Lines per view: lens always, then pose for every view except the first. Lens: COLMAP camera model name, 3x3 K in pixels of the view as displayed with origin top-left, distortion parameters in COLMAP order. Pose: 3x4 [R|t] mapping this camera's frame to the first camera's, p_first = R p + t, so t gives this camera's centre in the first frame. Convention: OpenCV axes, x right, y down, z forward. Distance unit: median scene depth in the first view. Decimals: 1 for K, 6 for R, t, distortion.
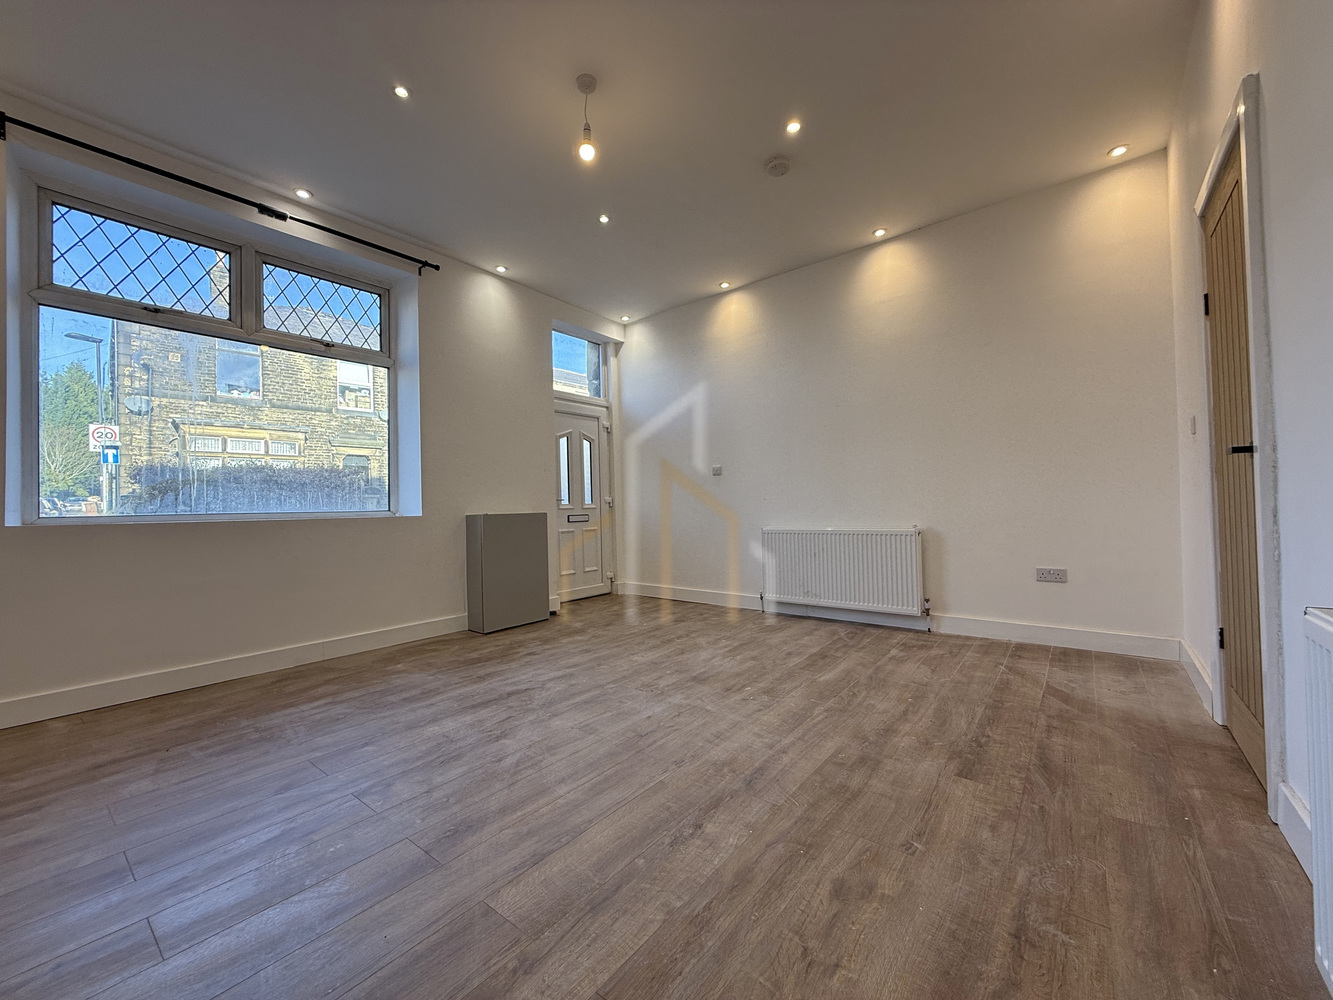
lens RADIAL K [[531.6, 0, 662.5], [0, 531.6, 498.8], [0, 0, 1]] dist [0.000166, 0.000255]
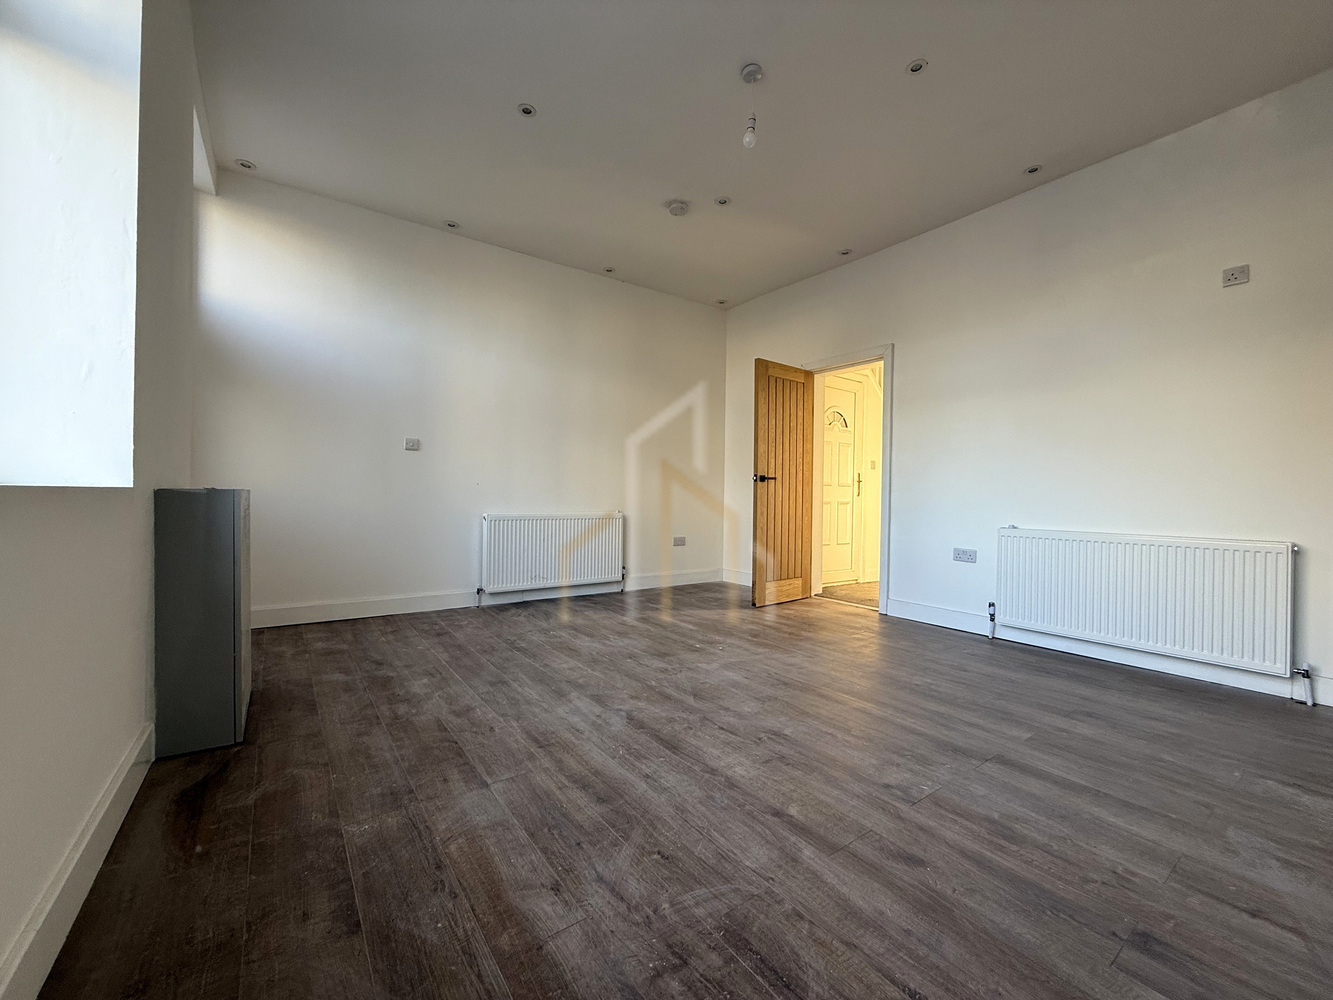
lens RADIAL K [[530.5, 0, 662.9], [0, 530.5, 499.6], [0, 0, 1]] dist [-0.000506, 0.000255]
pose [[0.268175, 0.019013, 0.963183, -1.018964], [-0.037118, 0.999267, -0.009391, 0.042425], [-0.962655, -0.033233, 0.268684, 0.768748]]
